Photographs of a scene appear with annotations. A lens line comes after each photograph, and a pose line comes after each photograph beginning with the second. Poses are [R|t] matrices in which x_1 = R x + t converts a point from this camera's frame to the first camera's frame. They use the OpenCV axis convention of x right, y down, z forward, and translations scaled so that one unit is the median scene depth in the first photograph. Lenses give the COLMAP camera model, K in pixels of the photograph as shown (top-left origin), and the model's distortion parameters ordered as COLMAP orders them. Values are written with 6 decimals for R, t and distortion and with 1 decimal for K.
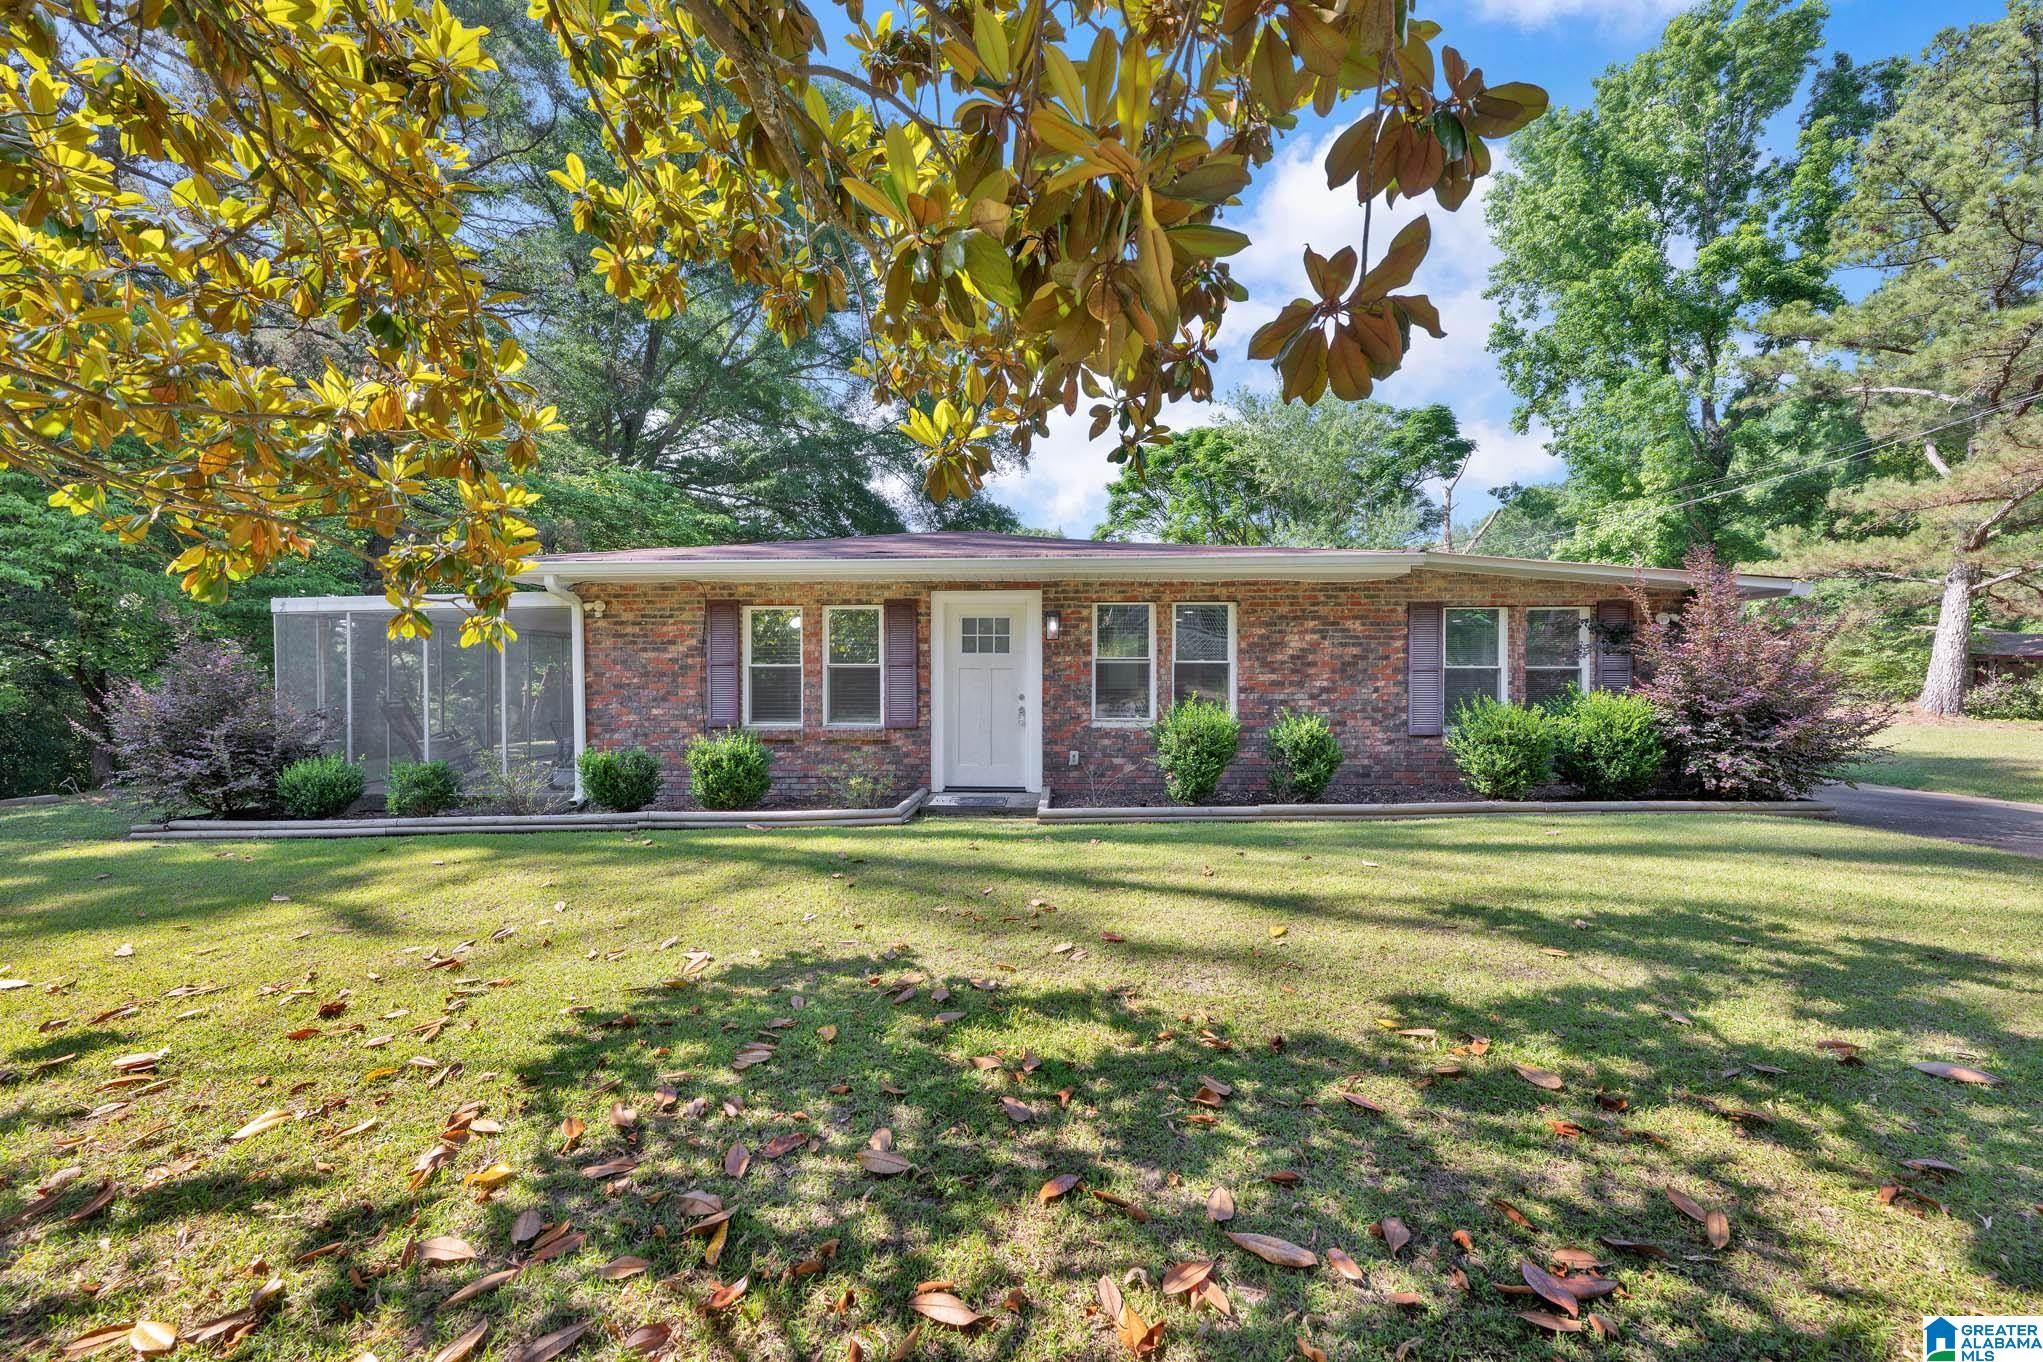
lens RADIAL K [[815.8, 0, 1021.4], [0, 815.8, 687.3], [0, 0, 1]] dist [0.001891, 0.000017]
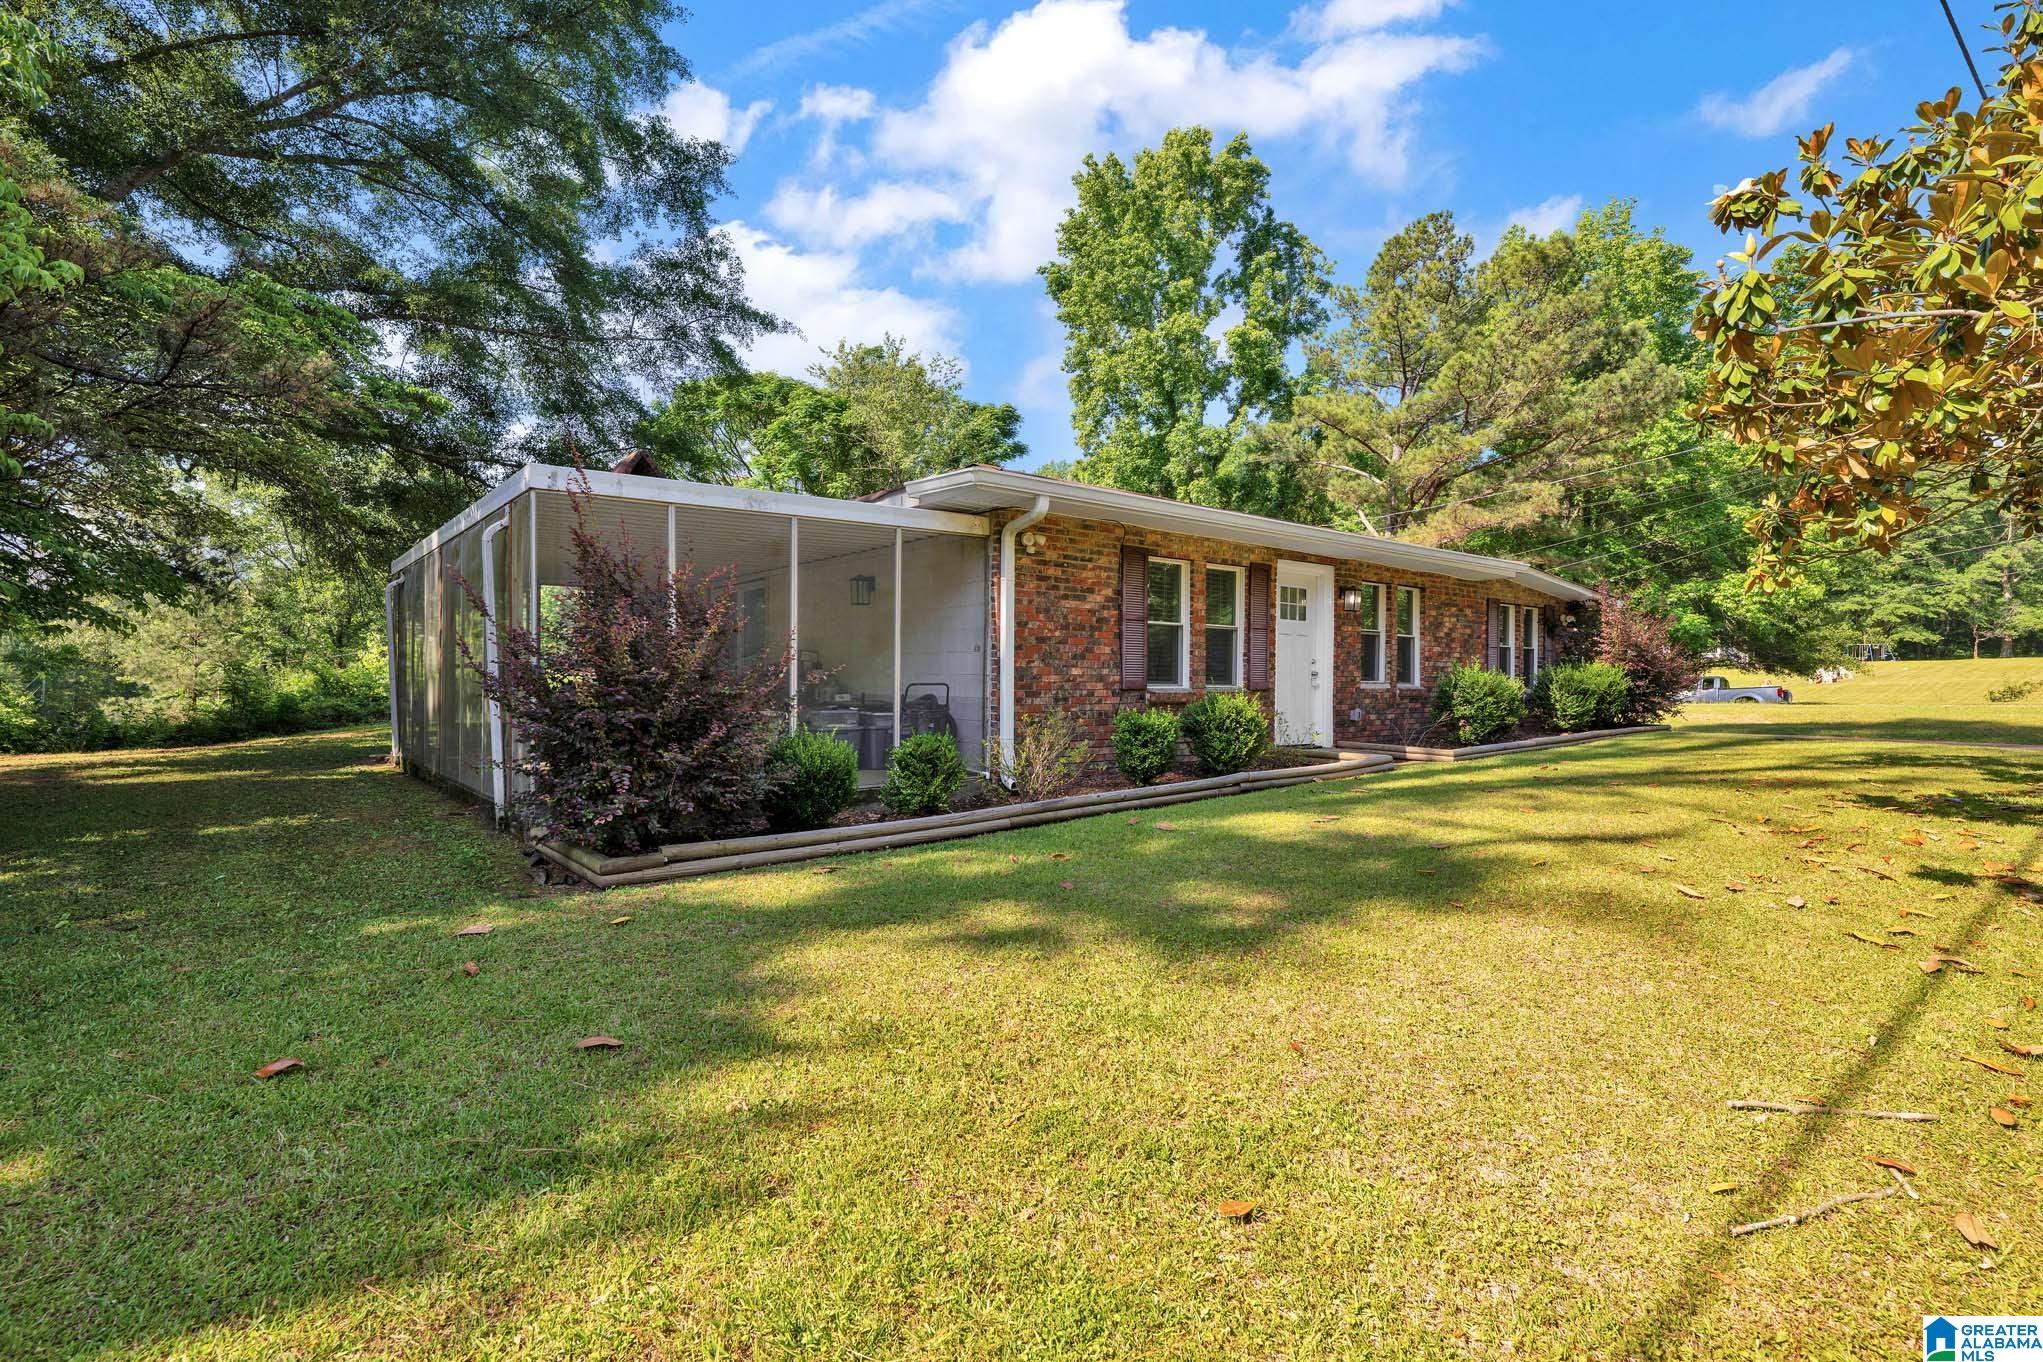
lens RADIAL K [[947.5, 0, 1024.2], [0, 947.5, 685.8], [0, 0, 1]] dist [0.014479, 0.000118]
pose [[0.743480, 0.001300, 0.668757, -1.162974], [-0.004398, 0.999986, 0.002945, 0.043002], [-0.668744, -0.005130, 0.743475, 0.308992]]
